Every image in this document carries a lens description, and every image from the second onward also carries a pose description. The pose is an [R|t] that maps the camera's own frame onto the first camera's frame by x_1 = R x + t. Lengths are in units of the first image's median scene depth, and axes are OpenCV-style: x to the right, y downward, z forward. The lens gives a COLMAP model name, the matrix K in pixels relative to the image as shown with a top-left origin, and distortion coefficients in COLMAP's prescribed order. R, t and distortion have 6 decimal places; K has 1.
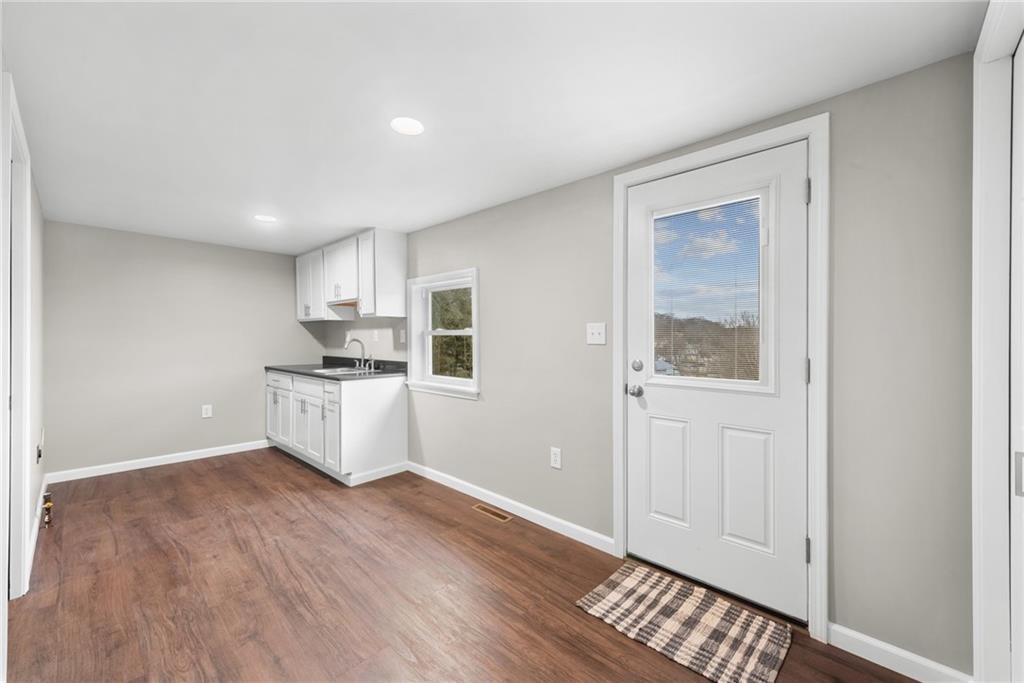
lens RADIAL K [[409.4, 0, 515.5], [0, 409.4, 340.3], [0, 0, 1]] dist [-0.000596, -0.000624]
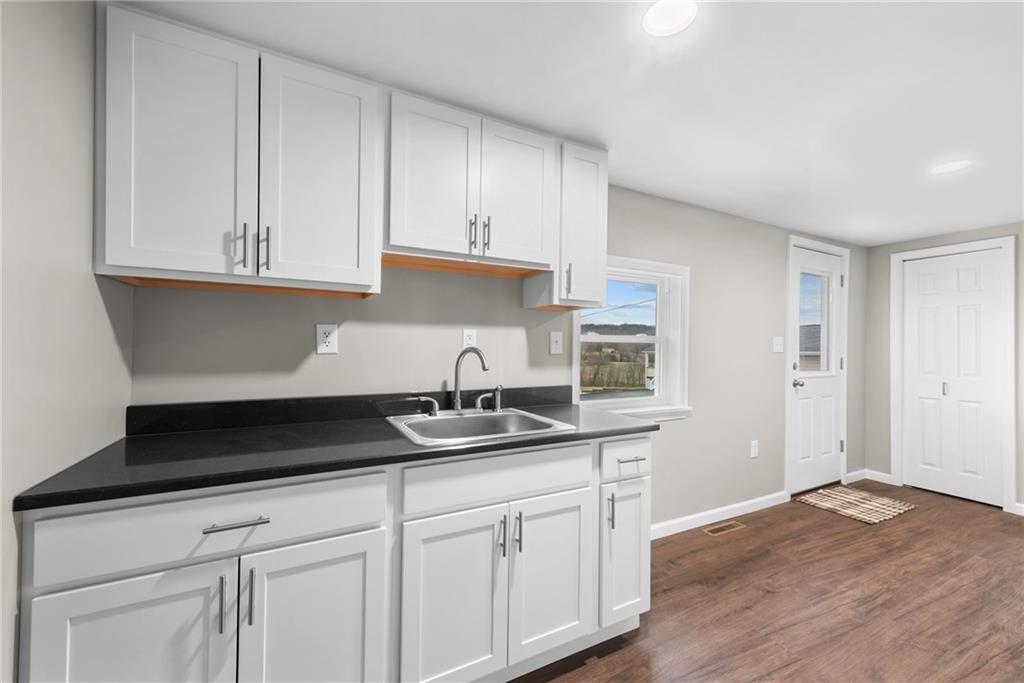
lens RADIAL K [[409.4, 0, 514.9], [0, 409.4, 341.0], [0, 0, 1]] dist [-0.000596, -0.000624]
pose [[0.321910, 0.008797, 0.946729, -1.227349], [-0.006904, 0.999952, -0.006944, -0.011652], [-0.946745, -0.004301, 0.321955, 1.255006]]
